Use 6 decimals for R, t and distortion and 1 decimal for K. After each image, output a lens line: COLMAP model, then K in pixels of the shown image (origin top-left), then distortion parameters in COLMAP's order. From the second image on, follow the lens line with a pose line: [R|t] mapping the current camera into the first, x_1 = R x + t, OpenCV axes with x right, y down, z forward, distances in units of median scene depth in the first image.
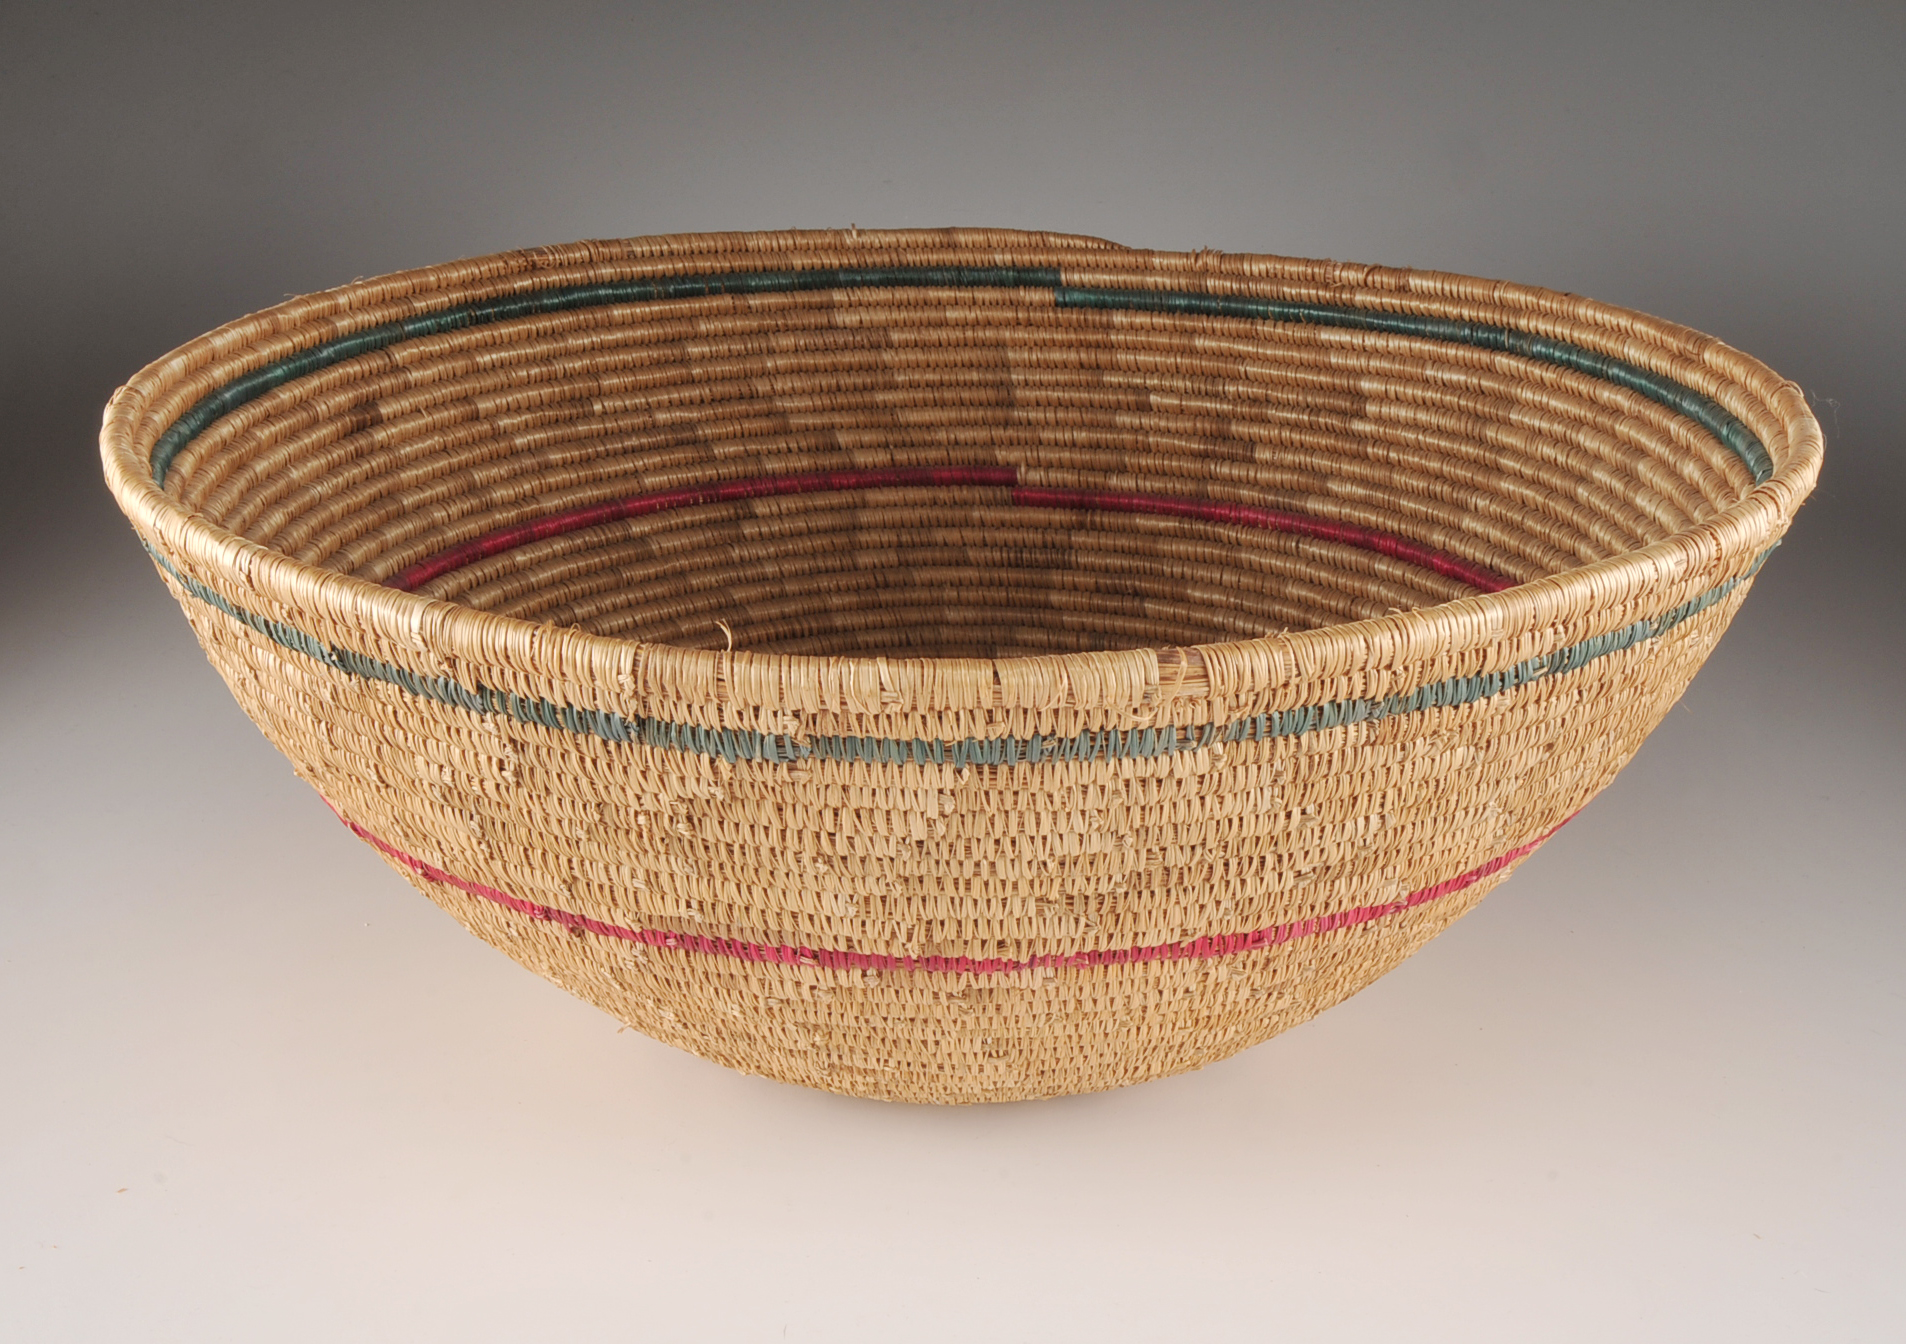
lens RADIAL K [[2267.2, 0, 948.2], [0, 2267.2, 676.4], [0, 0, 1]] dist [-0.030566, 0.000000]
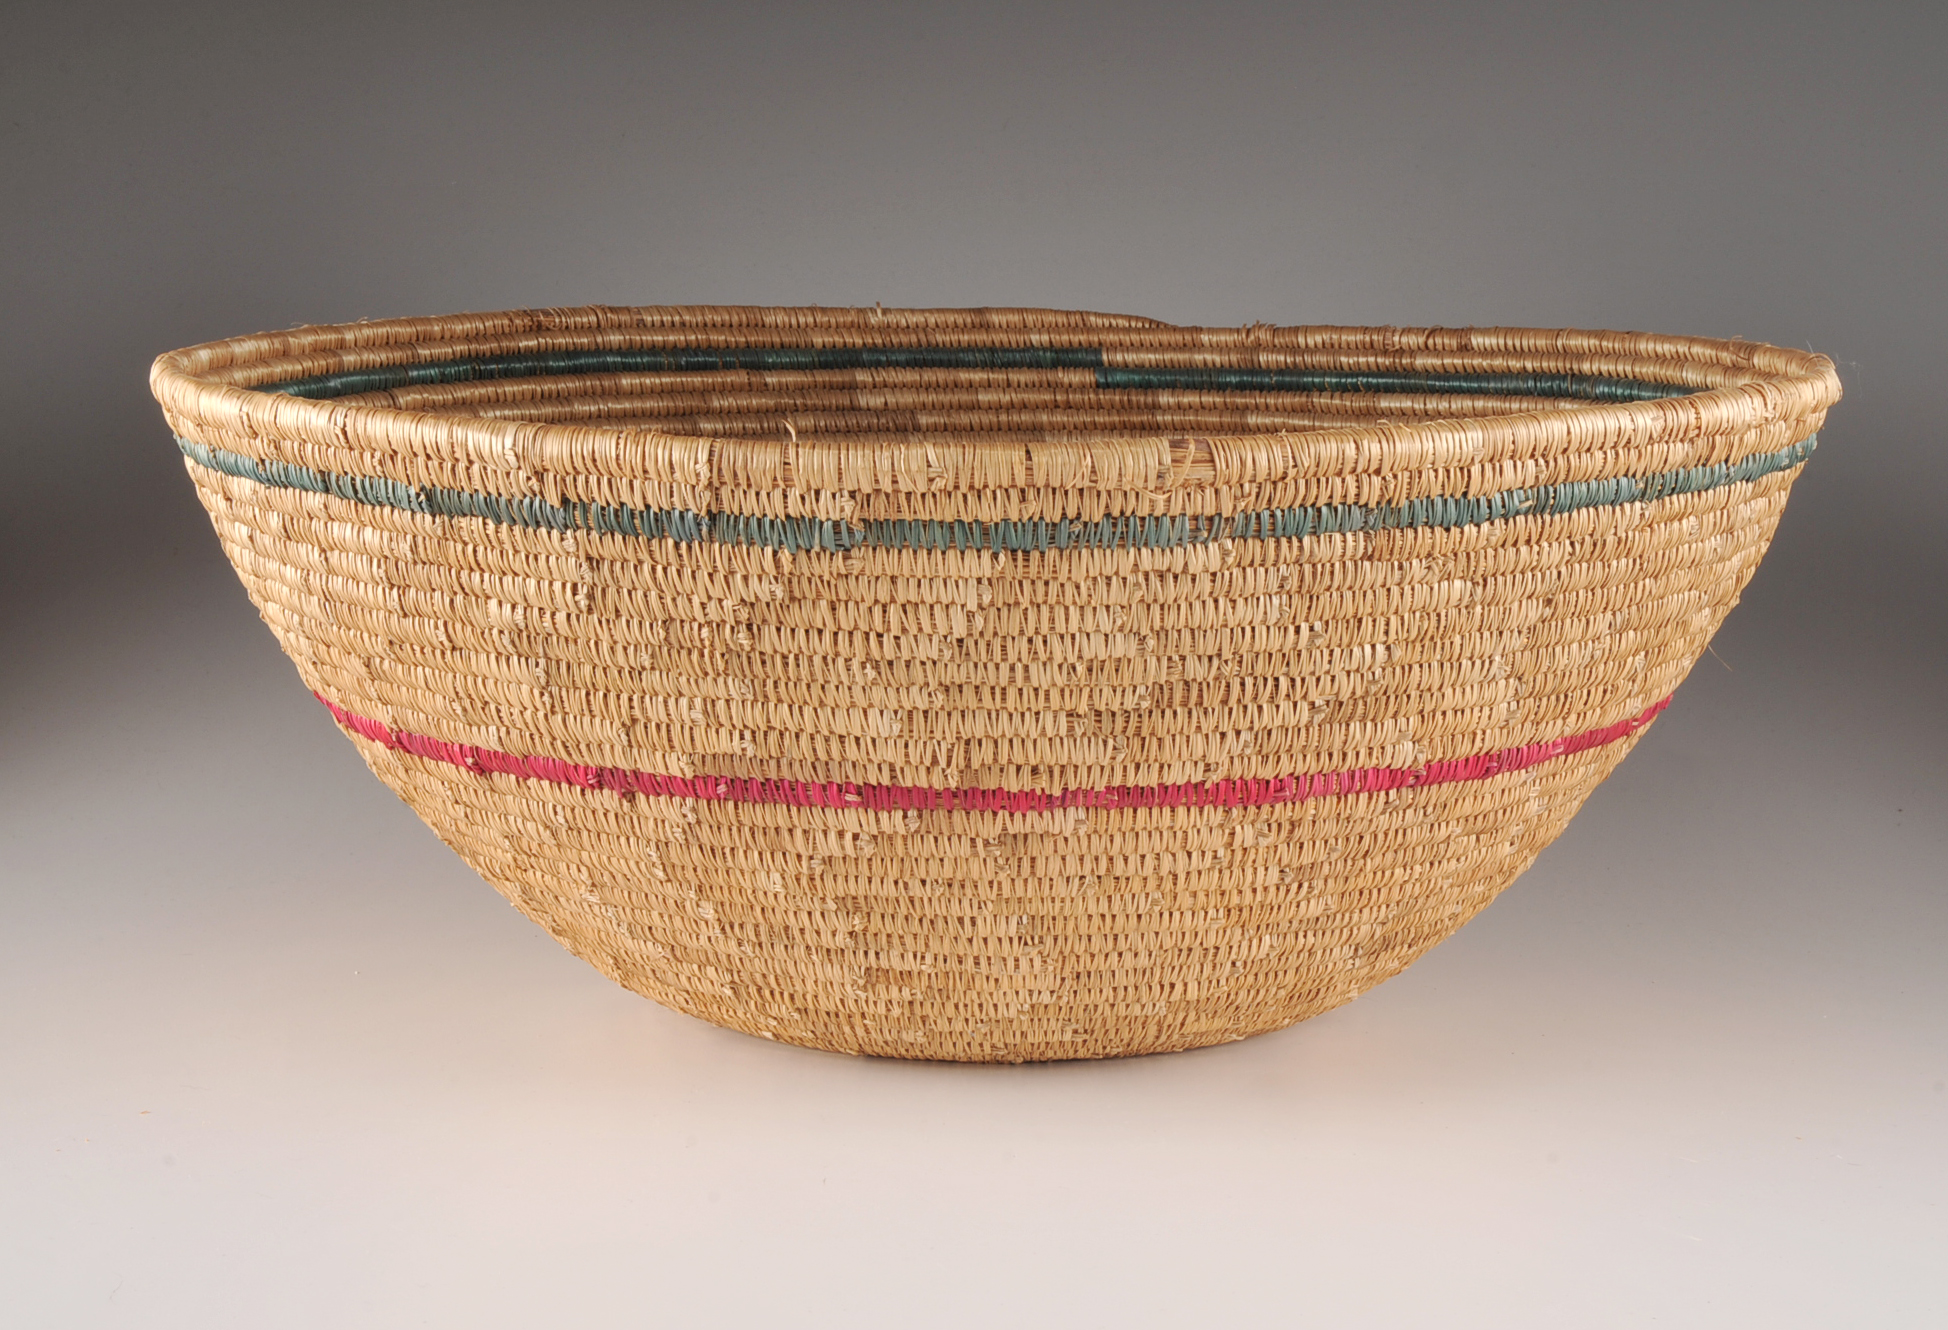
lens RADIAL K [[3308.4, 0, 977.3], [0, 3308.4, 662.6], [0, 0, 1]] dist [0.024368, 0.000000]
pose [[0.999998, 0.000447, 0.001768, -0.004335], [-0.000098, 0.981256, -0.192707, 0.244329], [-0.001821, 0.192707, 0.981255, -0.357070]]
